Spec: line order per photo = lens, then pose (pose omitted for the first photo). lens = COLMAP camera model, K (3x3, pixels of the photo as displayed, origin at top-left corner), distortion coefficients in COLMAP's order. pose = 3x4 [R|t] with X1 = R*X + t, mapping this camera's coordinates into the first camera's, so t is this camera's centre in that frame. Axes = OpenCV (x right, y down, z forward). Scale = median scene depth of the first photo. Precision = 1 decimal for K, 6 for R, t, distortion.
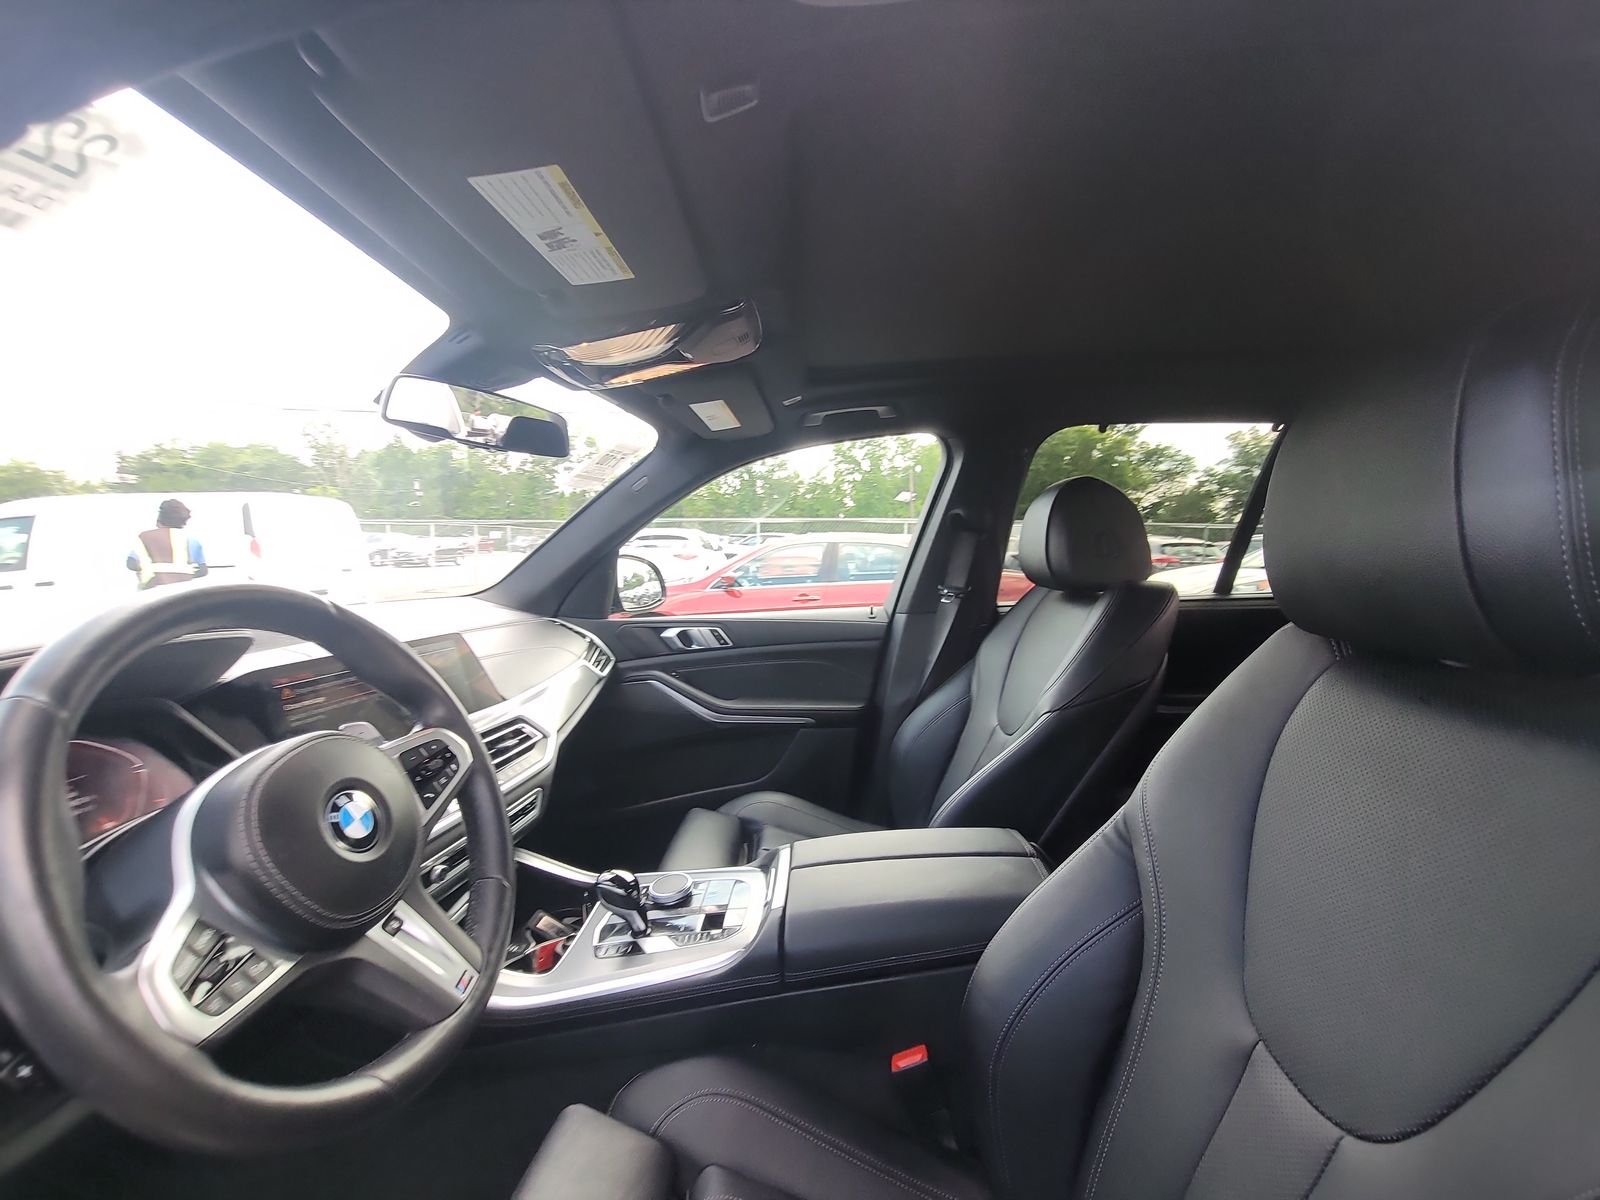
lens RADIAL K [[659.5, 0, 797.1], [0, 659.5, 600.2], [0, 0, 1]] dist [0.001195, -0.000373]
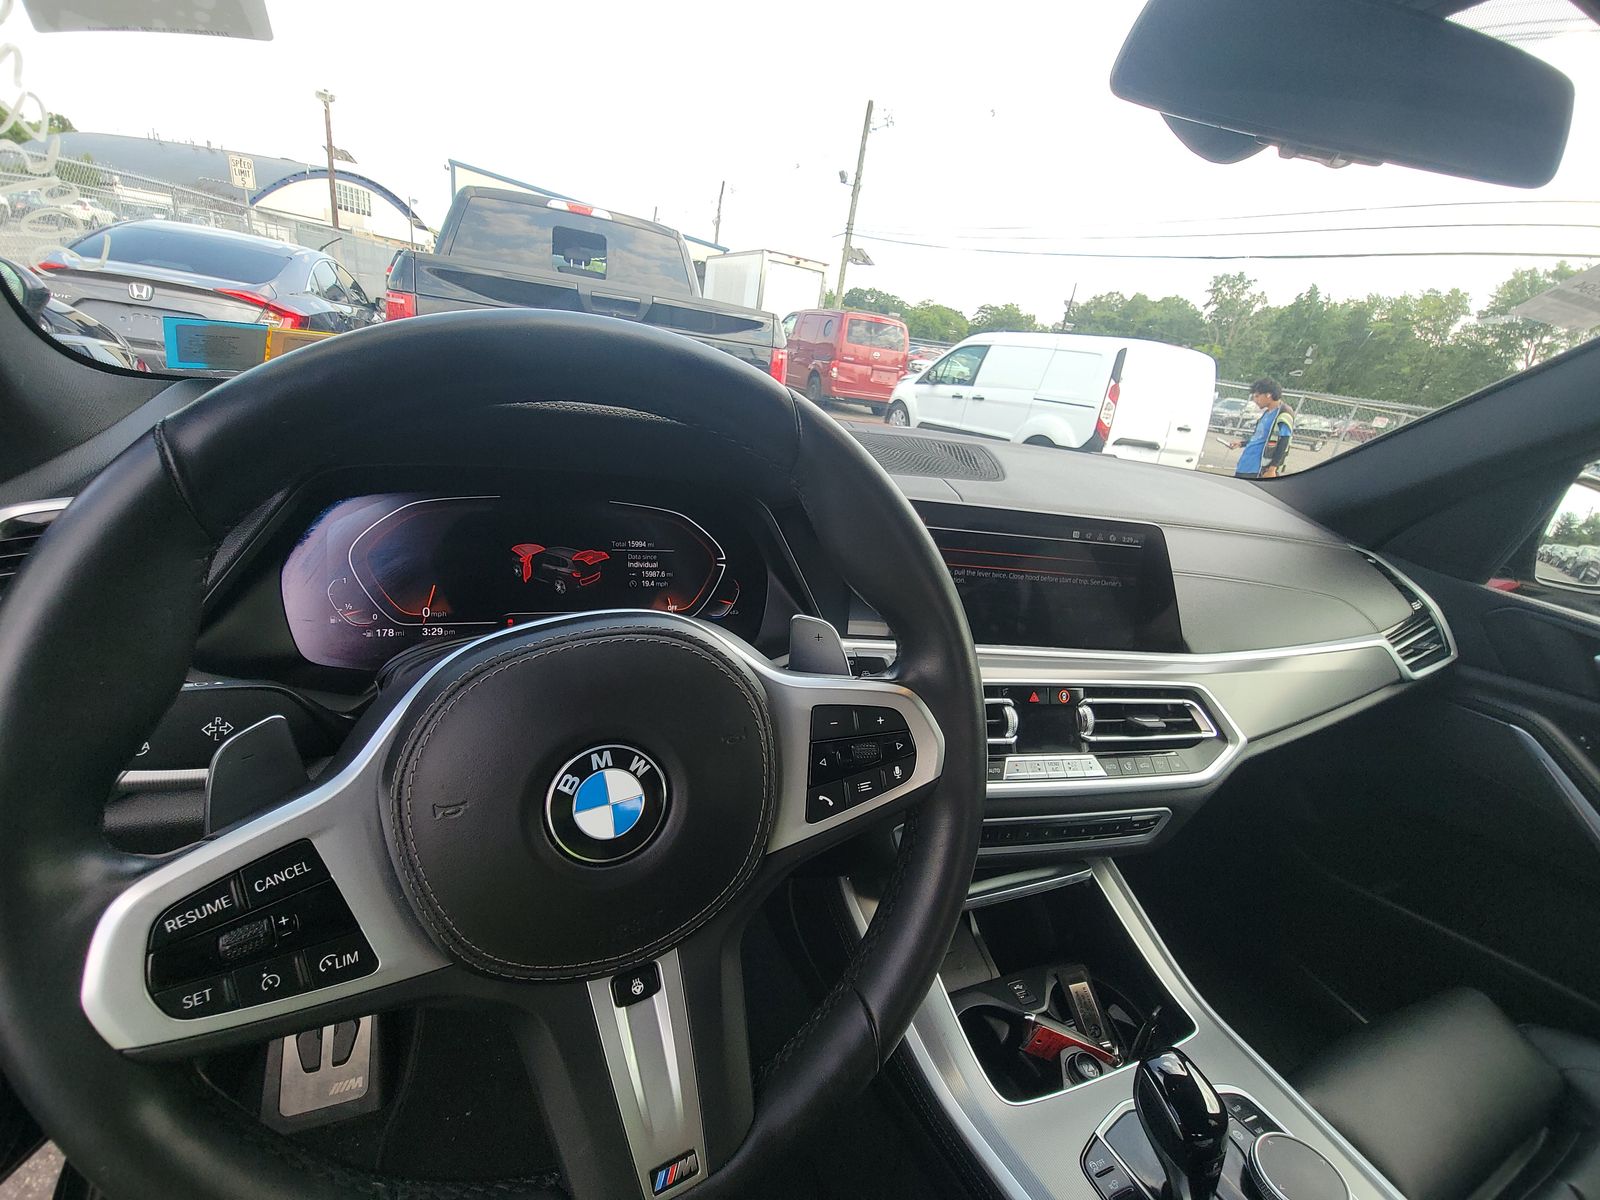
lens RADIAL K [[648.9, 0, 801.9], [0, 648.9, 593.4], [0, 0, 1]] dist [0.000097, -0.003244]
pose [[0.402282, 0.391039, -0.827803, -0.075491], [-0.229374, 0.918404, 0.322370, -0.010614], [0.886316, 0.060192, 0.459152, 0.287651]]
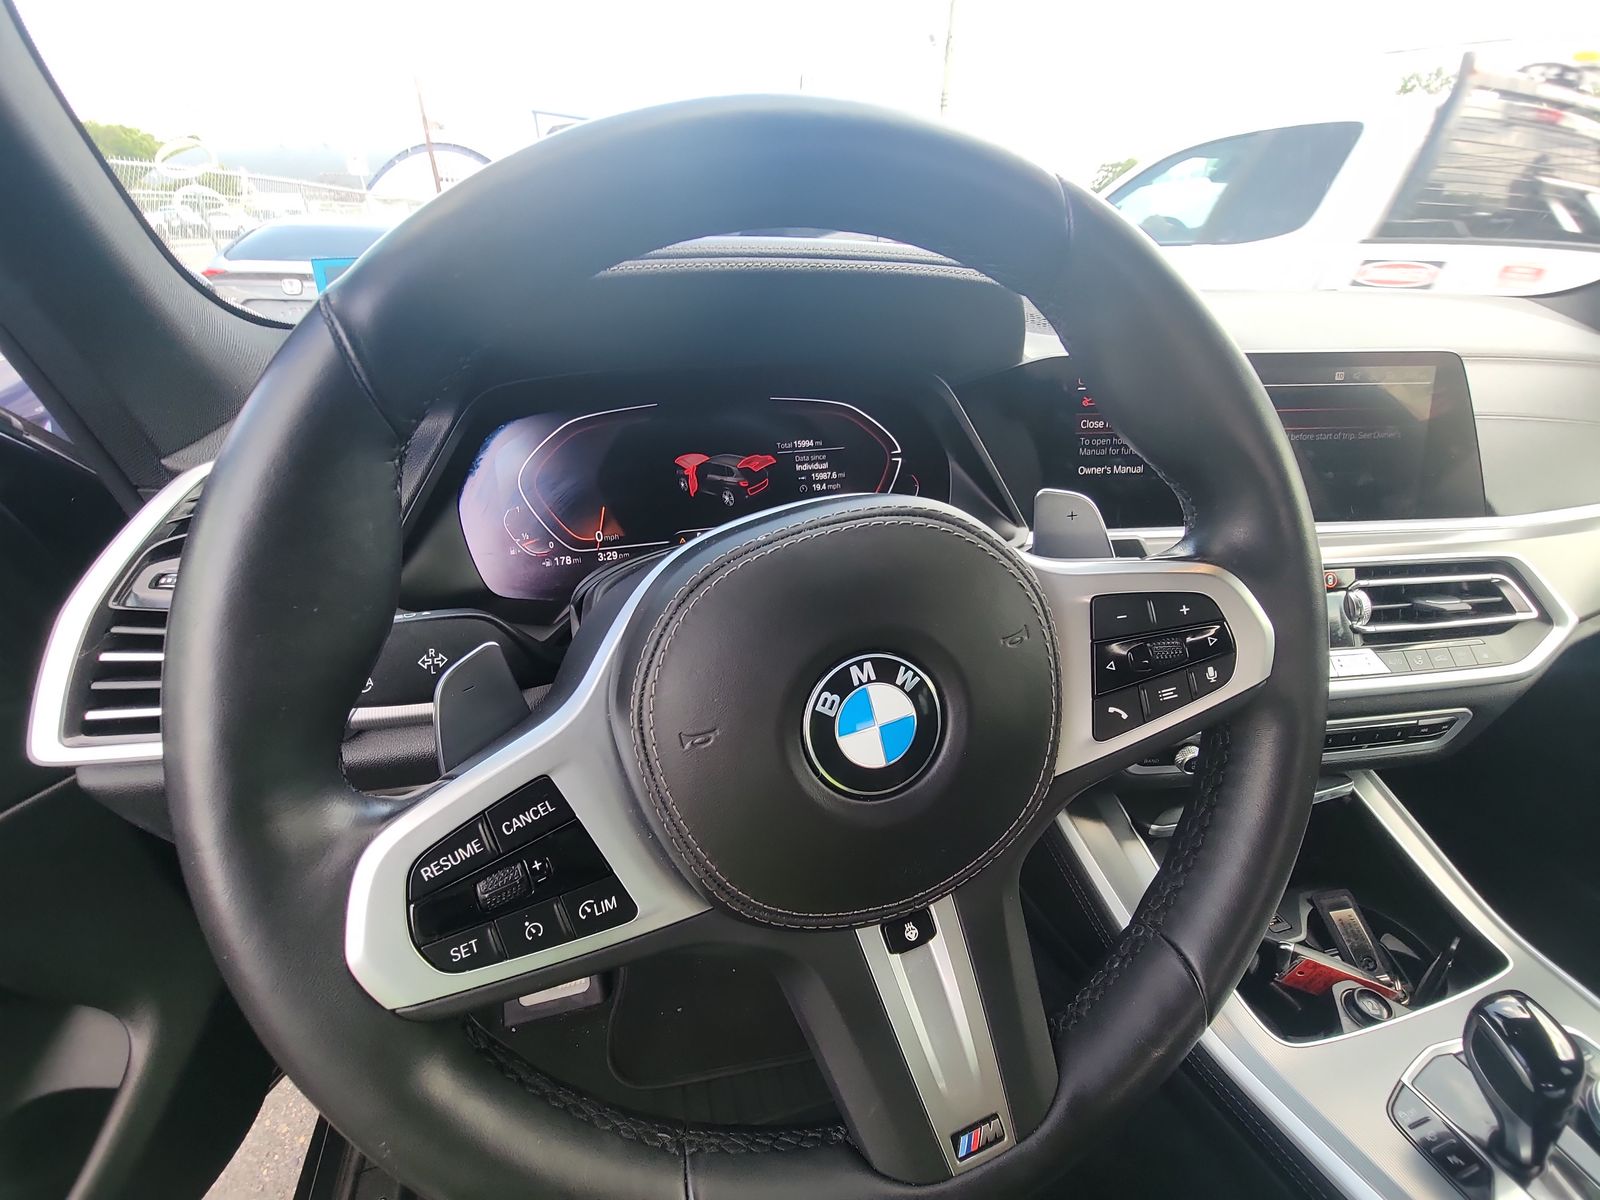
lens RADIAL K [[650.6, 0, 802.4], [0, 650.6, 590.5], [0, 0, 1]] dist [0.001094, -0.007231]
pose [[0.287136, 0.458345, -0.841114, -0.117143], [-0.087615, 0.886977, 0.453427, 0.020292], [0.953874, -0.056501, 0.294841, 0.270058]]
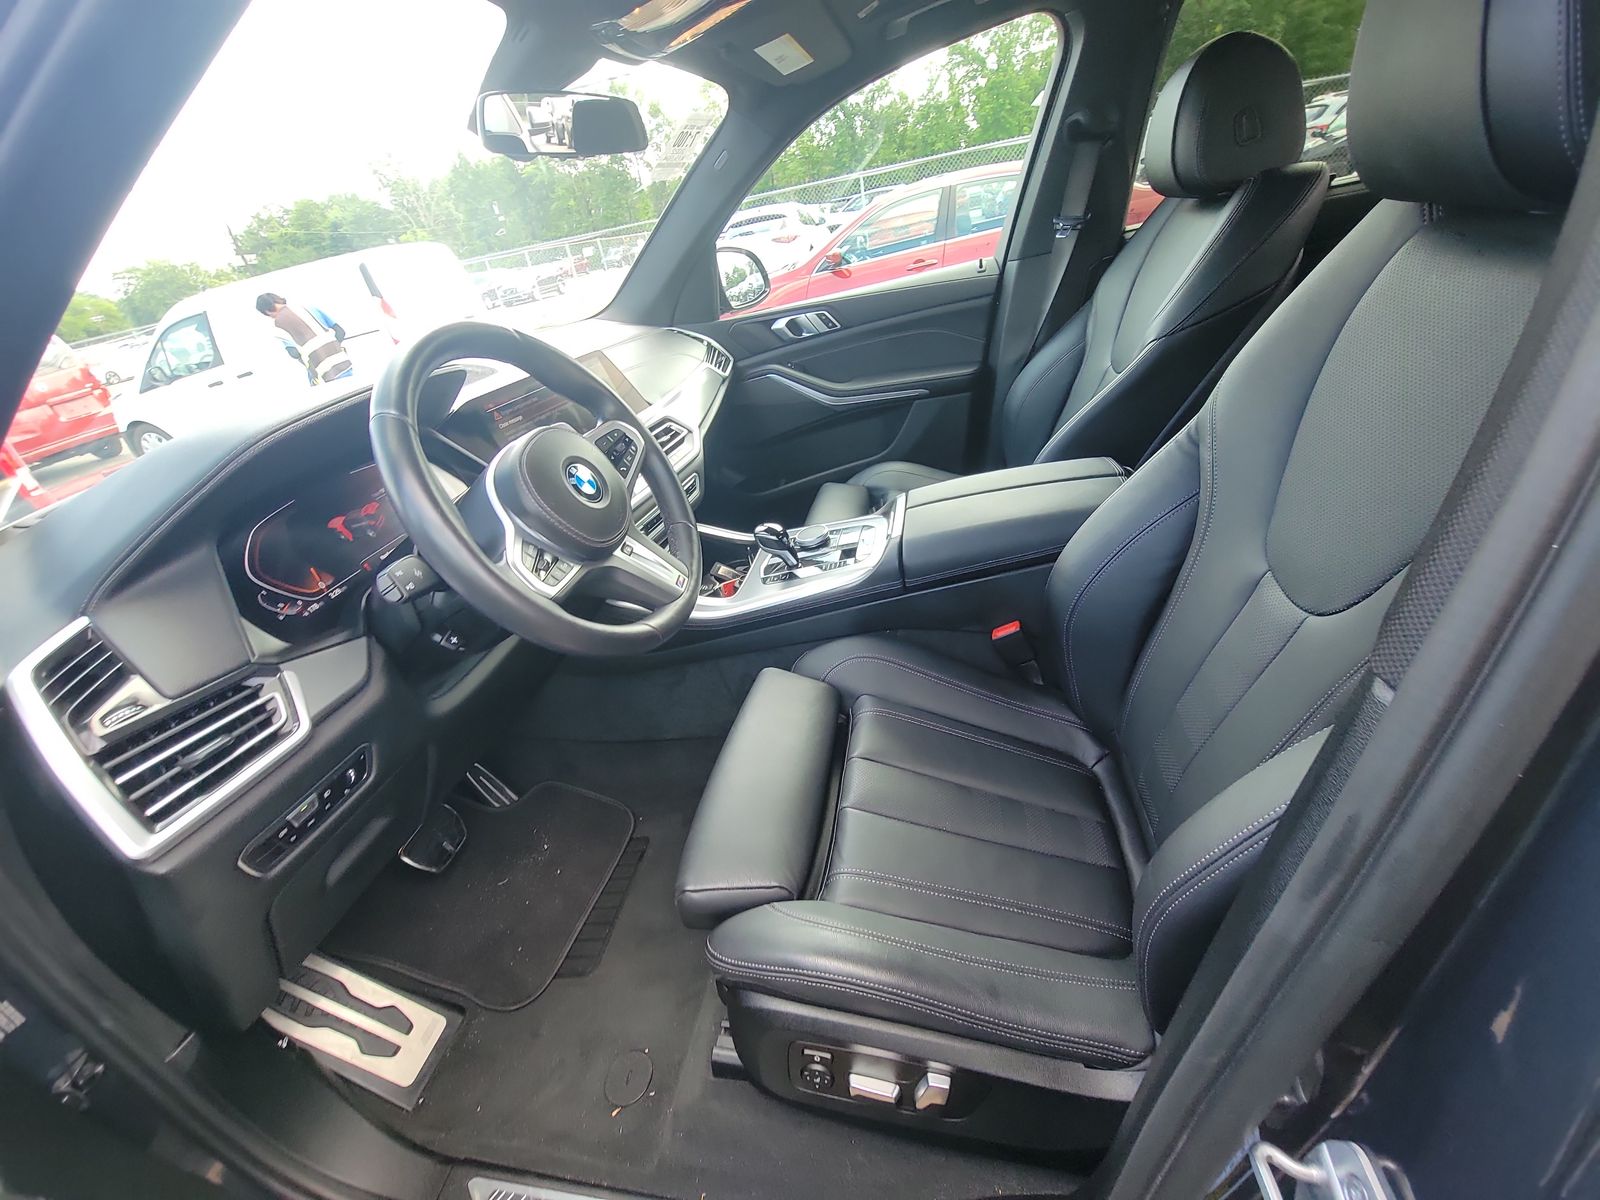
lens RADIAL K [[659.5, 0, 797.1], [0, 659.5, 600.2], [0, 0, 1]] dist [0.001195, -0.000373]
pose [[0.973303, -0.076534, -0.216388, 0.027464], [0.163172, 0.893753, 0.417829, 0.010375], [0.161419, -0.441982, 0.882381, -0.107211]]
